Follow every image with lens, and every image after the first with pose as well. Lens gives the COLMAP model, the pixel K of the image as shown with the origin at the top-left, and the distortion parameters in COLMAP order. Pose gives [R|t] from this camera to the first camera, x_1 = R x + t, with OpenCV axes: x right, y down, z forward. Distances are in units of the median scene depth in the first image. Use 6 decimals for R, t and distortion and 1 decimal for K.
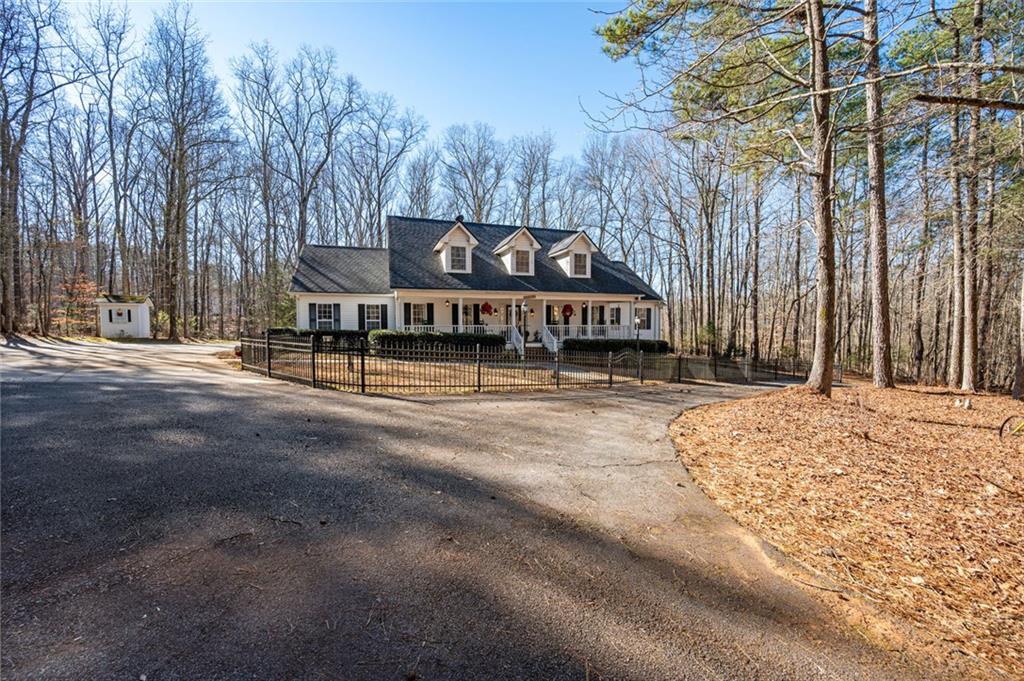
lens RADIAL K [[413.9, 0, 512.5], [0, 413.9, 334.5], [0, 0, 1]] dist [-0.000650, -0.000205]
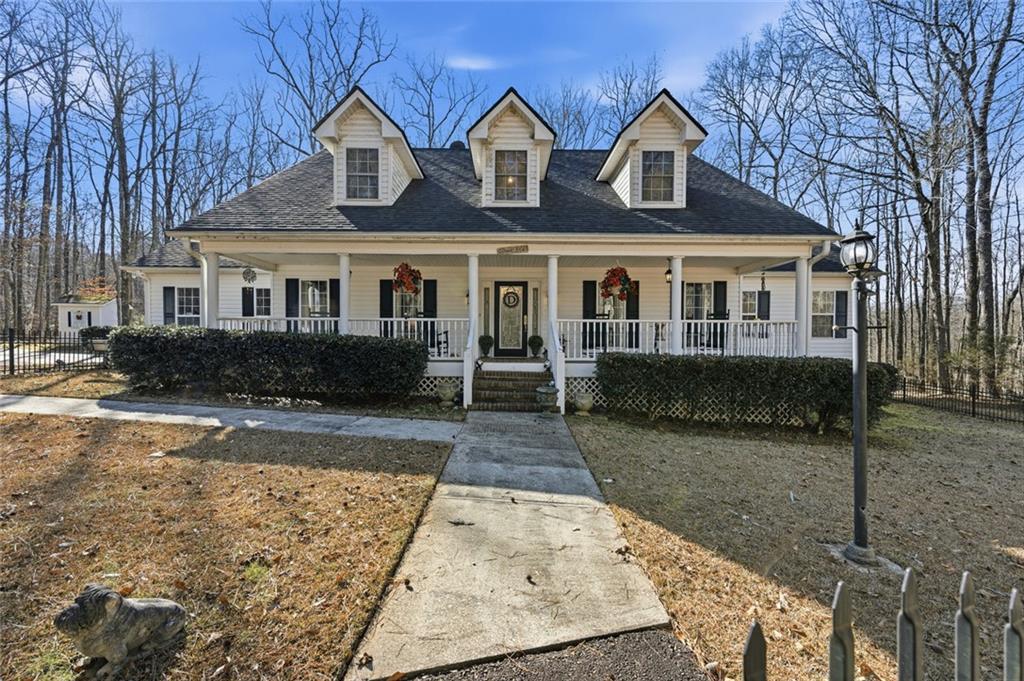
lens RADIAL K [[413.9, 0, 511.7], [0, 413.9, 344.5], [0, 0, 1]] dist [-0.000650, -0.000205]
pose [[0.950998, 0.008014, -0.309093, 0.154275], [-0.014748, 0.999702, -0.019455, 0.010651], [0.308845, 0.023060, 0.950833, 0.563360]]
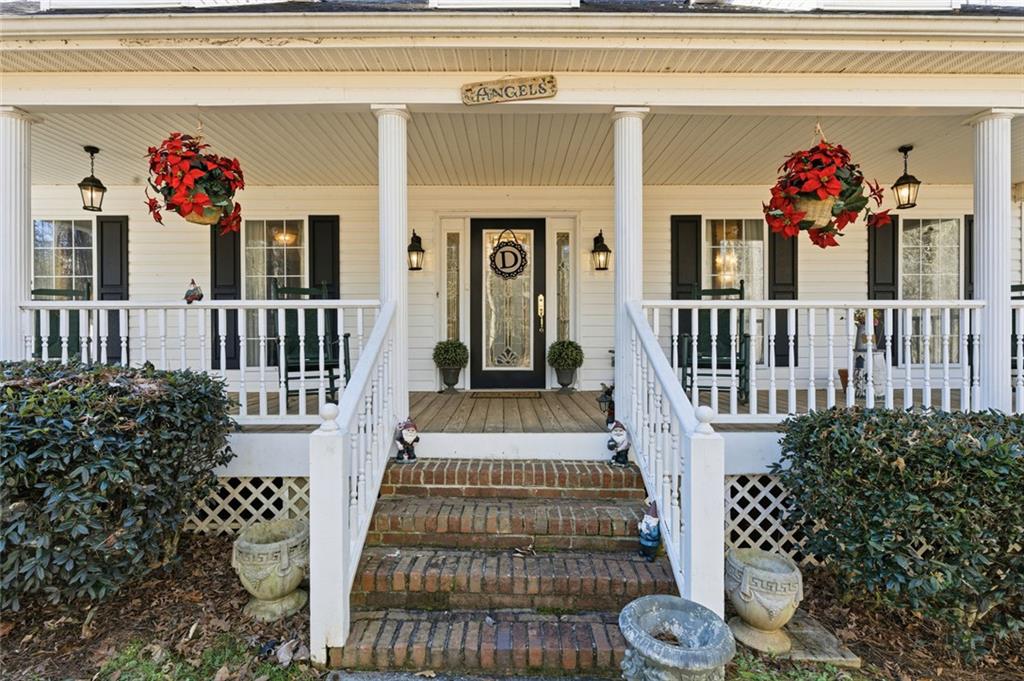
lens RADIAL K [[494.1, 0, 510.2], [0, 494.1, 342.2], [0, 0, 1]] dist [0.002984, 0.000121]
pose [[0.948641, 0.004112, -0.316329, 0.089049], [-0.006878, 0.999947, -0.007629, -0.005429], [0.316281, 0.009413, 0.948619, 0.769642]]
